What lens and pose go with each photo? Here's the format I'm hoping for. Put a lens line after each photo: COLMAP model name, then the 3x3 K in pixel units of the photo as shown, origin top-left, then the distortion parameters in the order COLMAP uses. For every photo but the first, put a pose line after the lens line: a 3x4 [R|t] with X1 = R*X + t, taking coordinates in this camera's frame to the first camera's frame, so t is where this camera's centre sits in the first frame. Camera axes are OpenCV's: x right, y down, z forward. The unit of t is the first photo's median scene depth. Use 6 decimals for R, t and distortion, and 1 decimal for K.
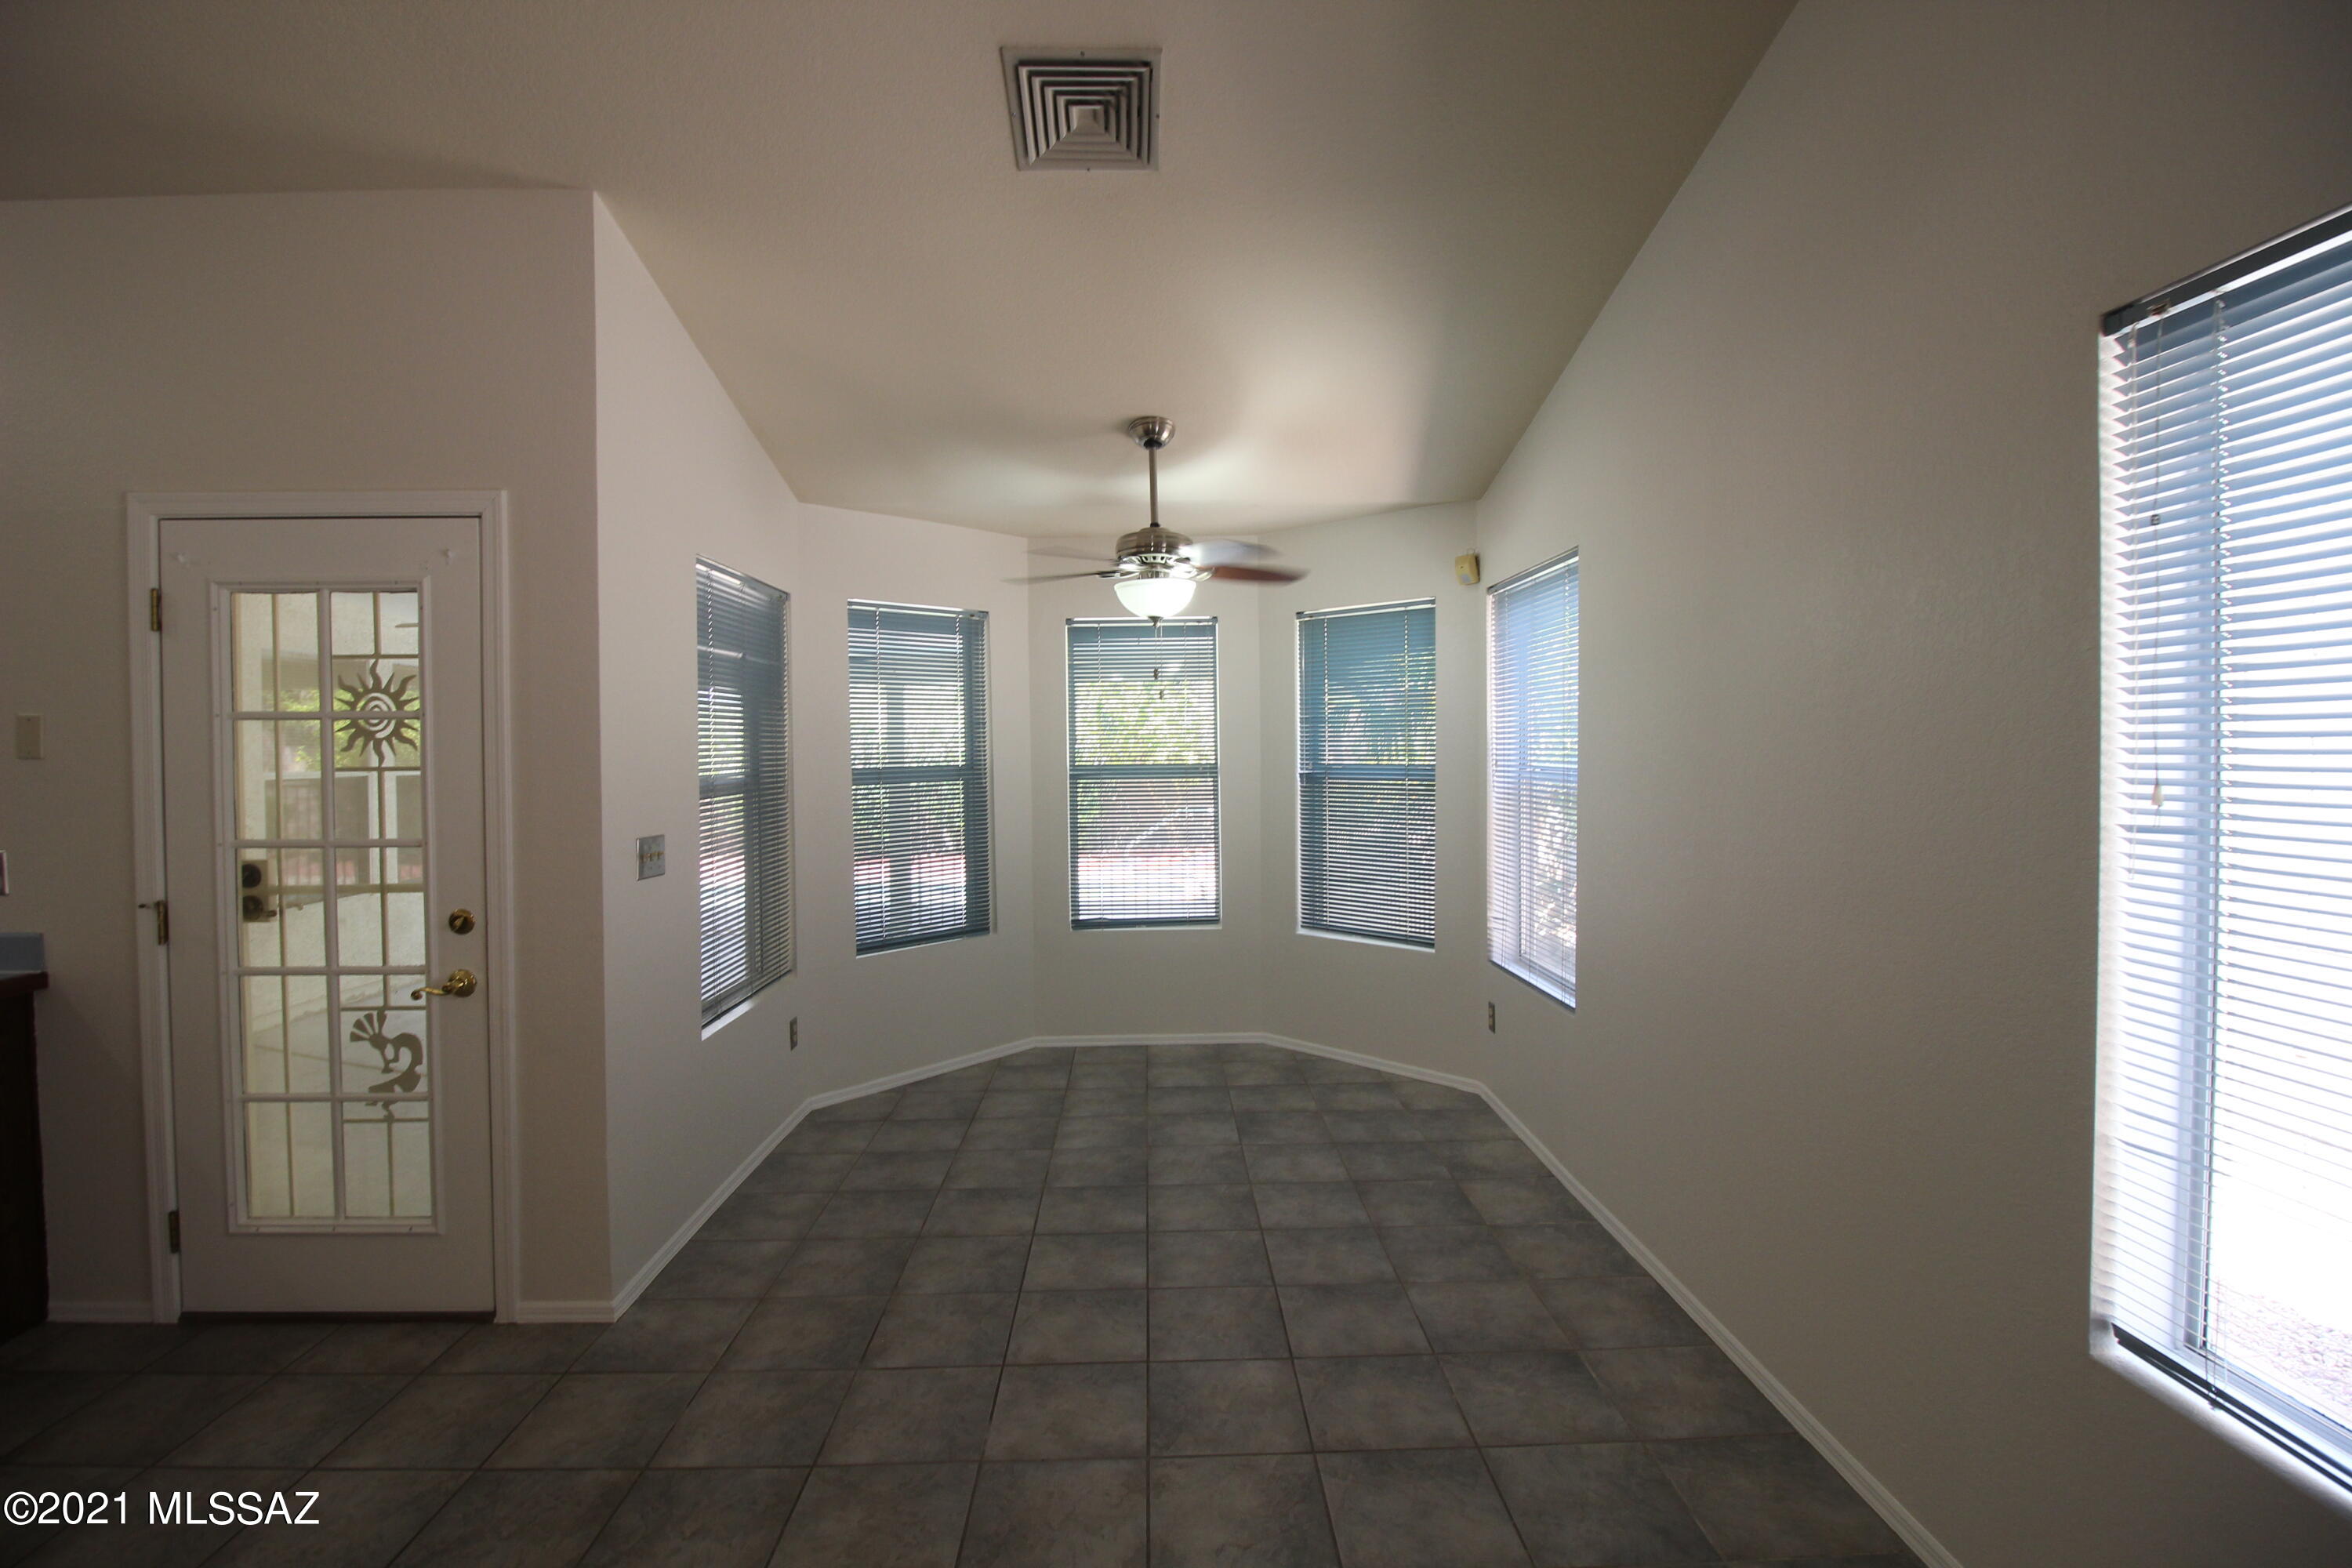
lens RADIAL K [[1084.6, 0, 1173.5], [0, 1084.6, 763.9], [0, 0, 1]] dist [0.000539, -0.014459]
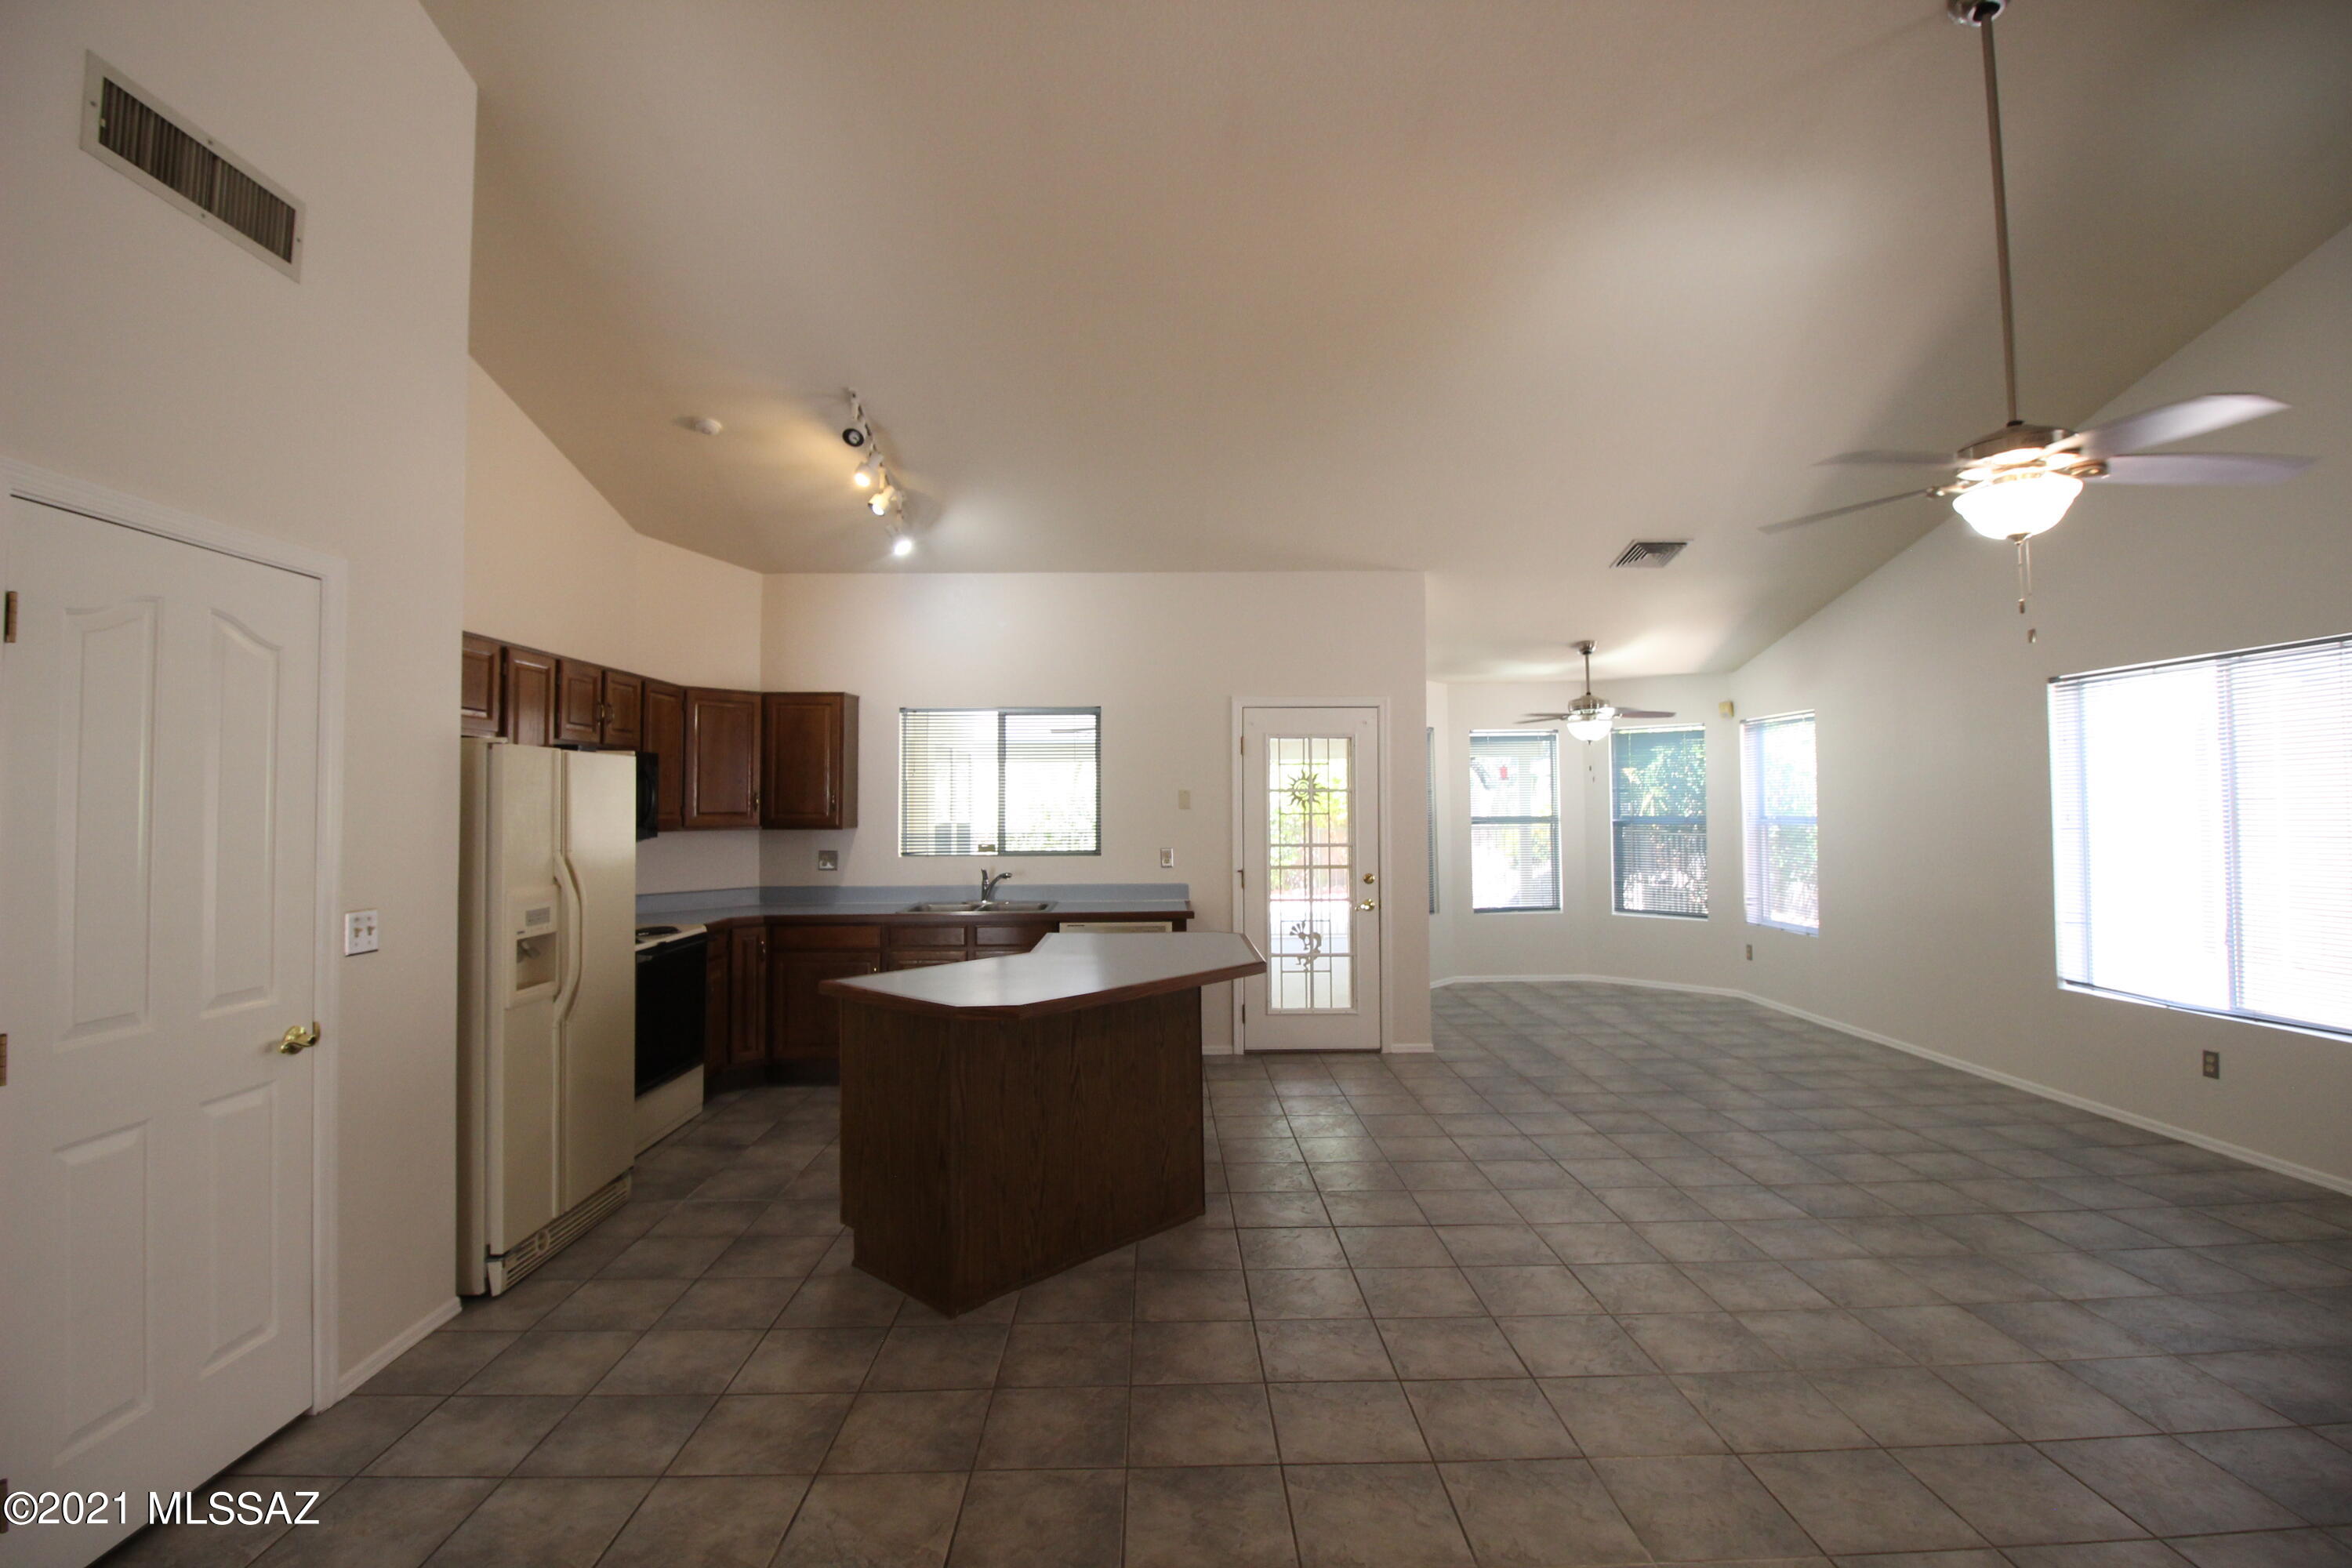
lens RADIAL K [[1084.6, 0, 1173.5], [0, 1084.6, 763.9], [0, 0, 1]] dist [0.000539, -0.014459]
pose [[0.999980, 0.003212, -0.005528, -0.997515], [-0.003510, 0.998489, -0.054846, 0.025732], [0.005343, 0.054865, 0.998480, -1.274953]]
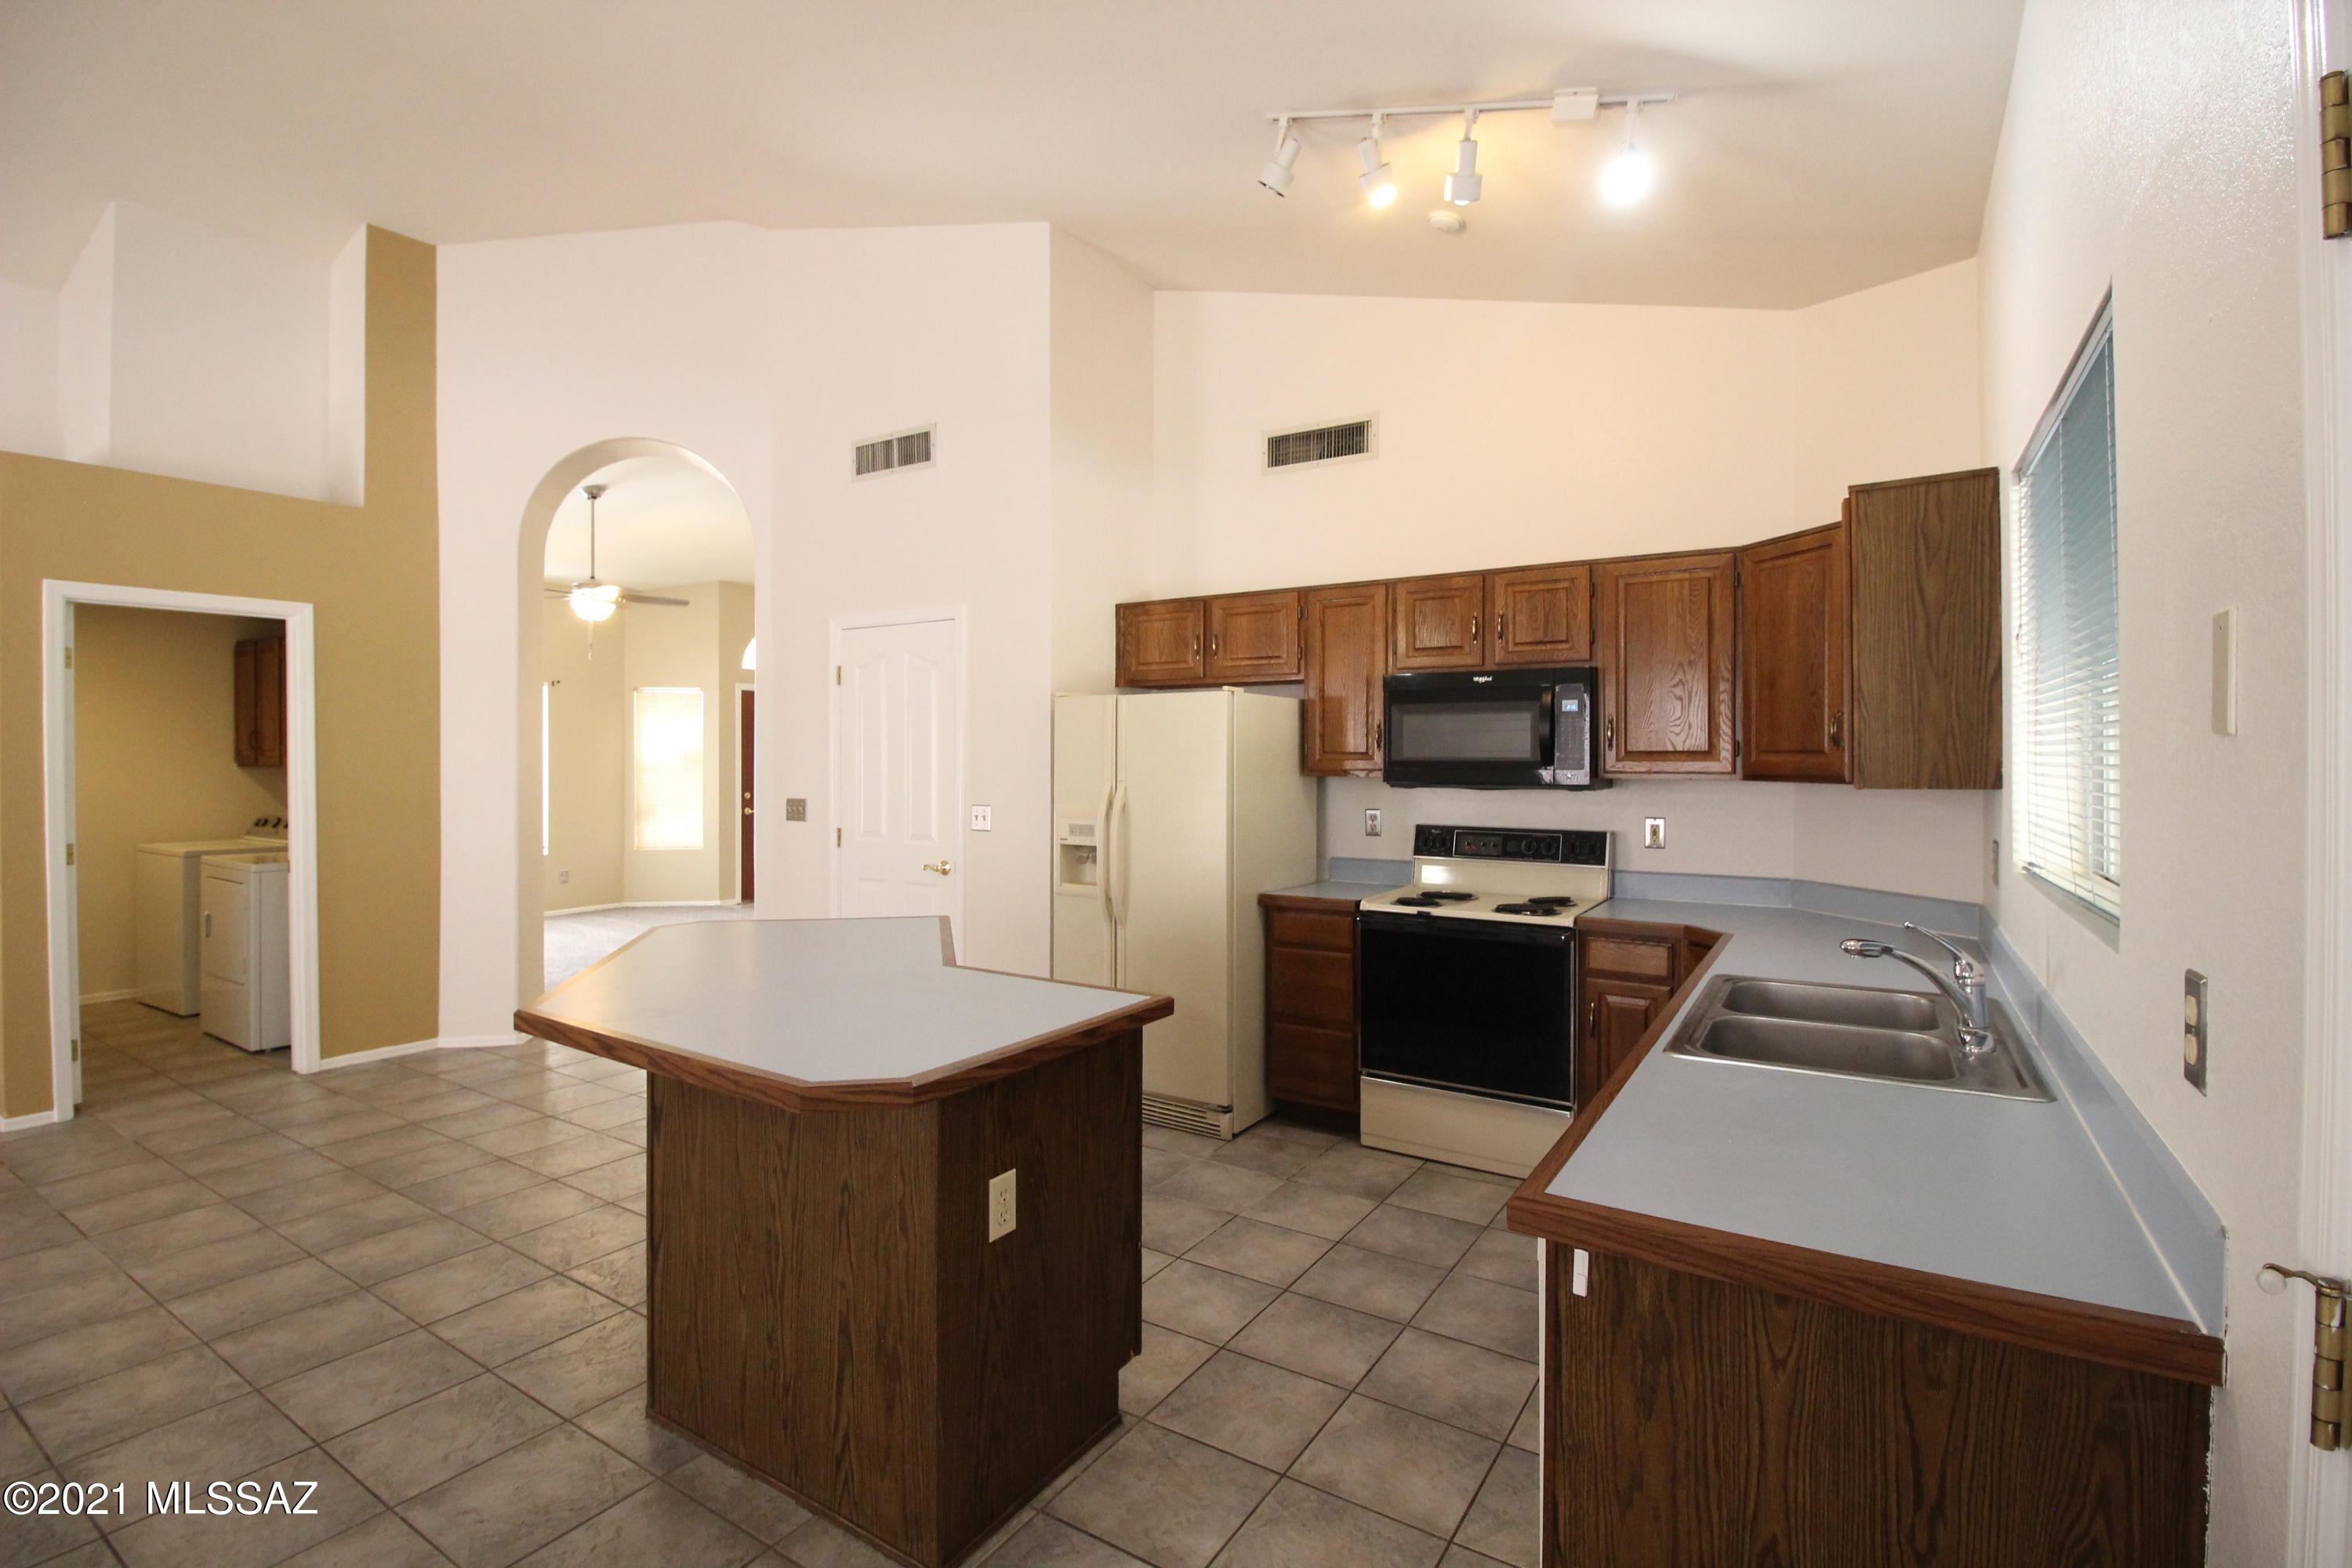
lens RADIAL K [[1084.6, 0, 1173.5], [0, 1084.6, 763.9], [0, 0, 1]] dist [0.000539, -0.014459]
pose [[-0.561620, 0.015372, -0.827252, -0.533996], [-0.009676, 0.999637, 0.025145, -0.000697], [0.827338, 0.022126, -0.561268, 0.835801]]
